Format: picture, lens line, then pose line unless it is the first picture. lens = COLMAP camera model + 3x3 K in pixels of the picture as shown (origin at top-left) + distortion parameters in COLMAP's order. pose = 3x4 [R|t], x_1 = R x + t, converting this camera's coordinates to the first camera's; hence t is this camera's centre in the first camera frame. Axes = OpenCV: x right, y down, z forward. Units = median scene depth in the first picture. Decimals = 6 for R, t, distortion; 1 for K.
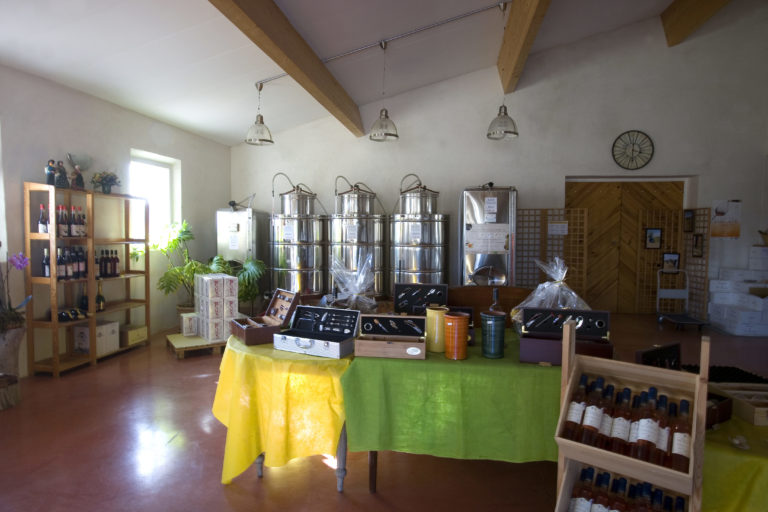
lens RADIAL K [[446.5, 0, 383.6], [0, 446.5, 254.8], [0, 0, 1]] dist [-0.007112, -0.000092]
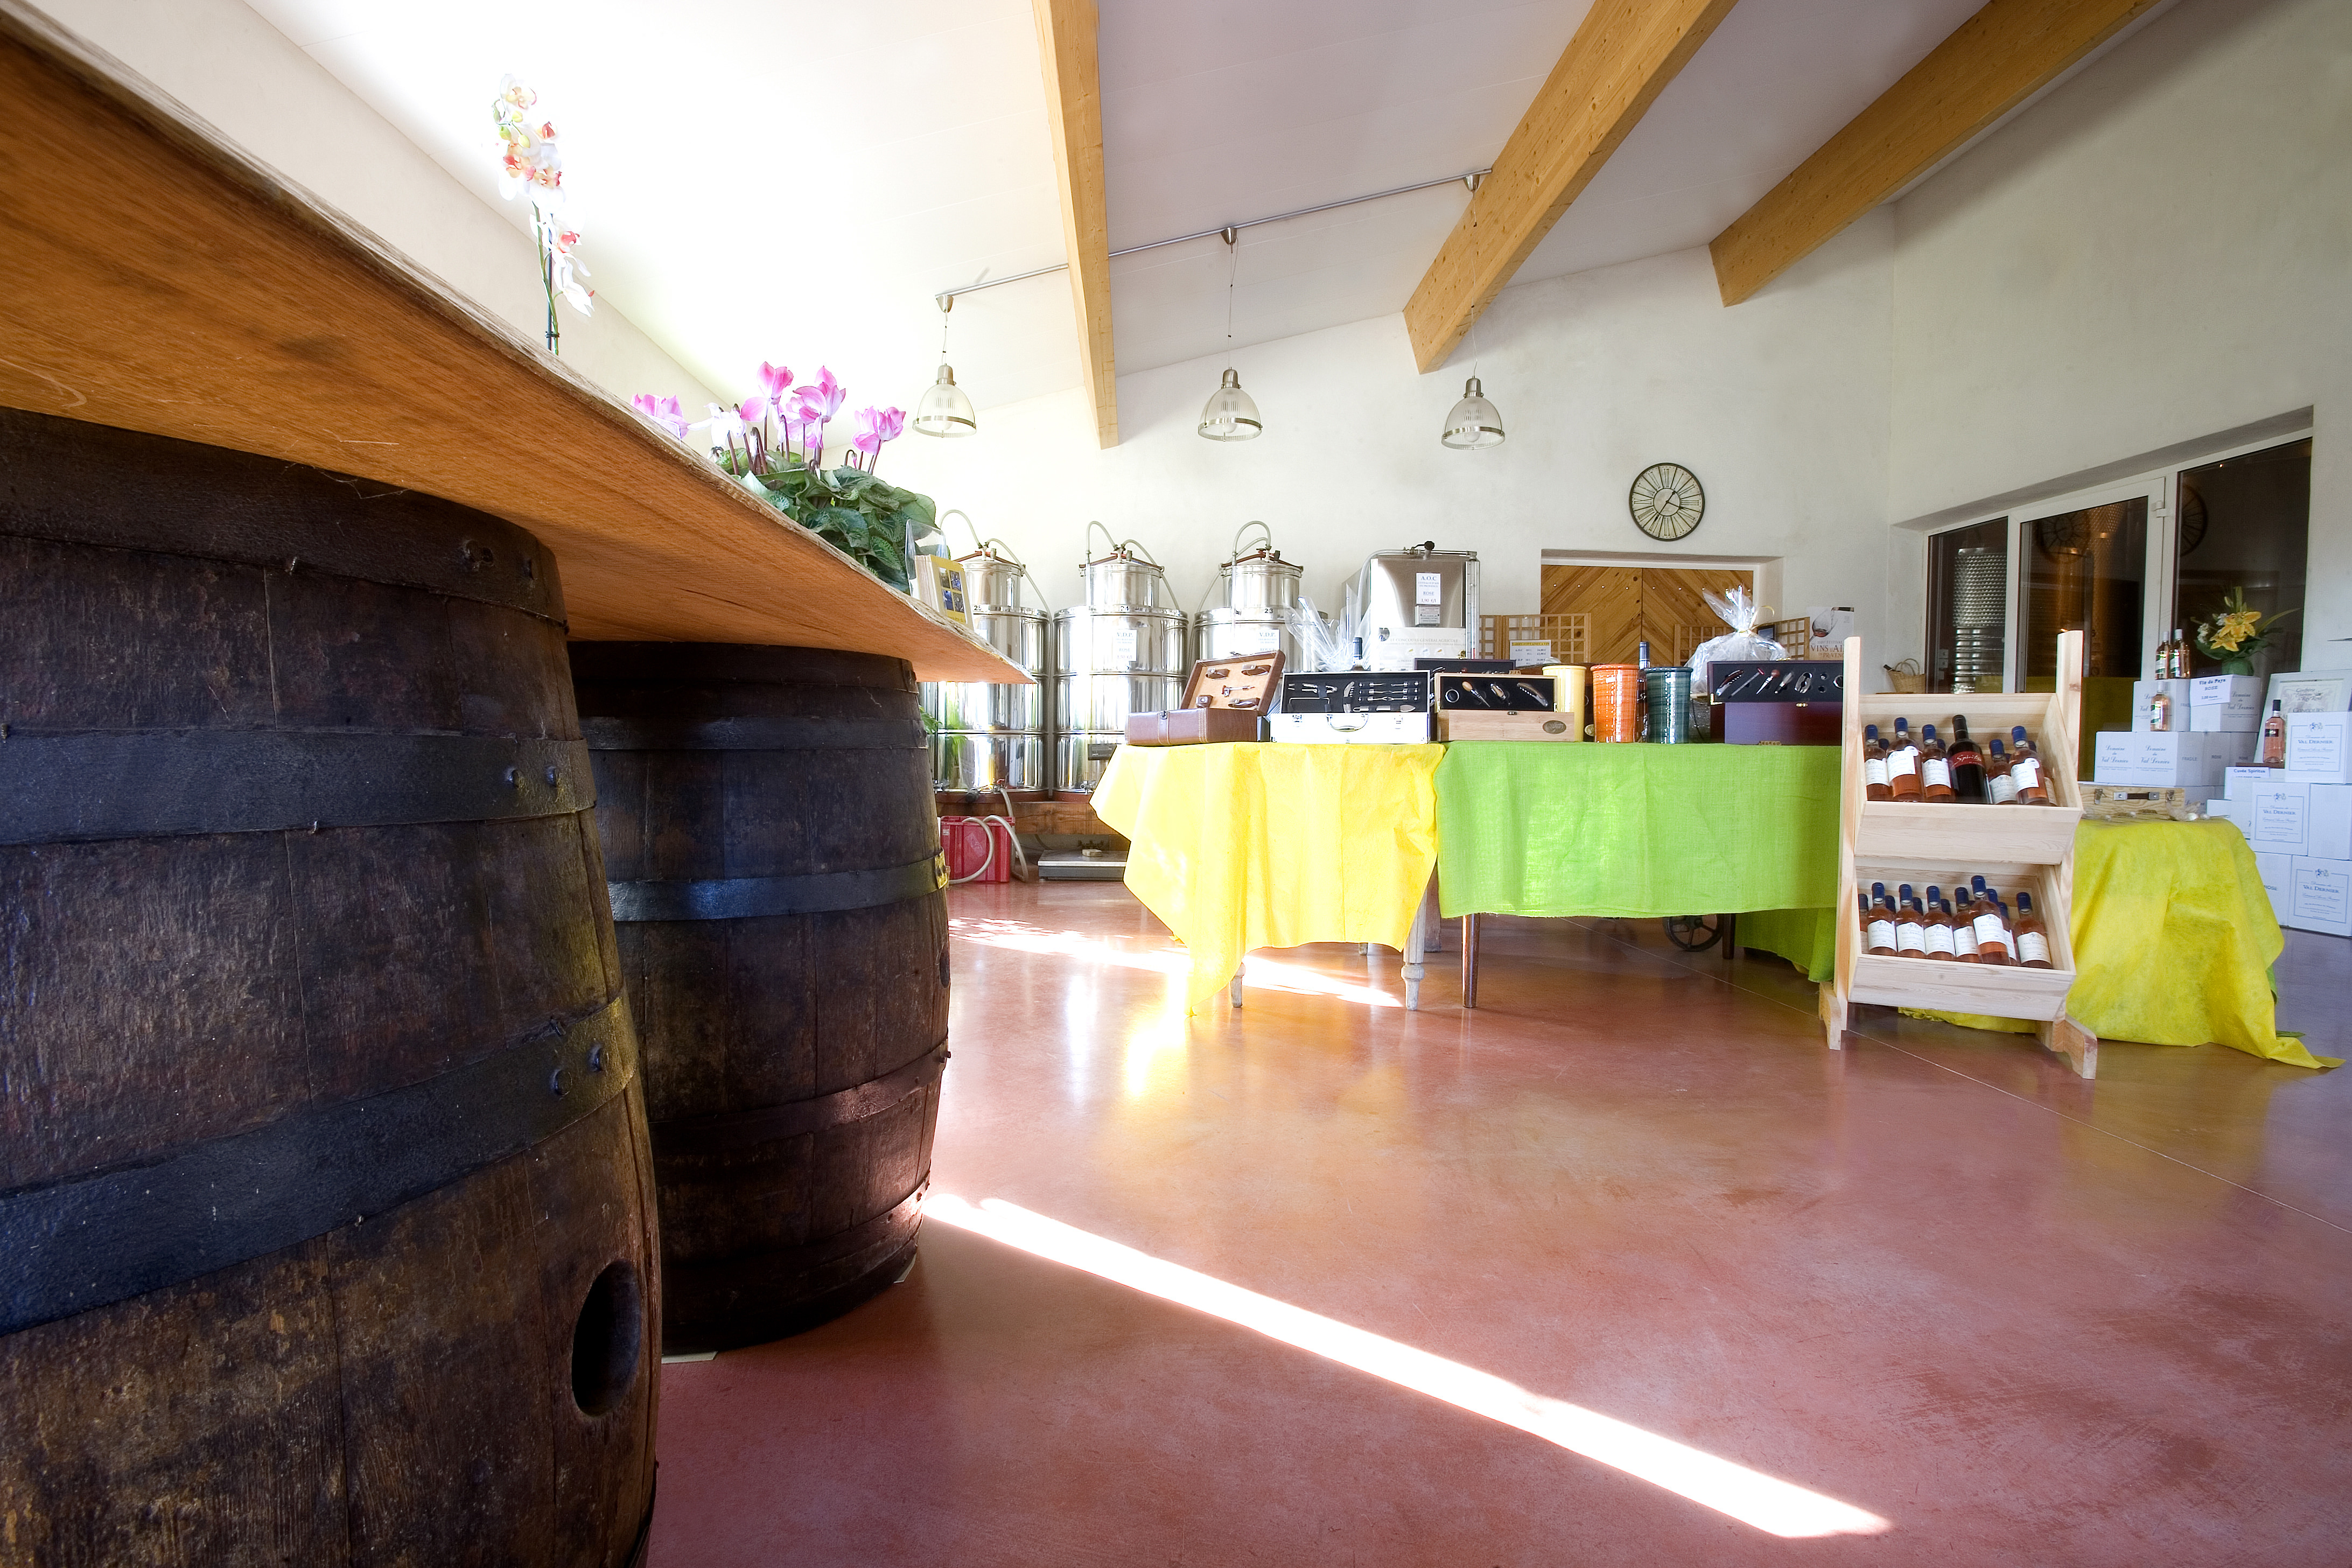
lens RADIAL K [[1095.3, 0, 1181.1], [0, 1095.3, 778.3], [0, 0, 1]] dist [-0.032104, -0.000270]
pose [[0.979534, -0.001527, 0.201275, -0.236983], [0.007273, 0.999587, -0.027814, 0.113000], [-0.201150, 0.028708, 0.979140, -0.081101]]
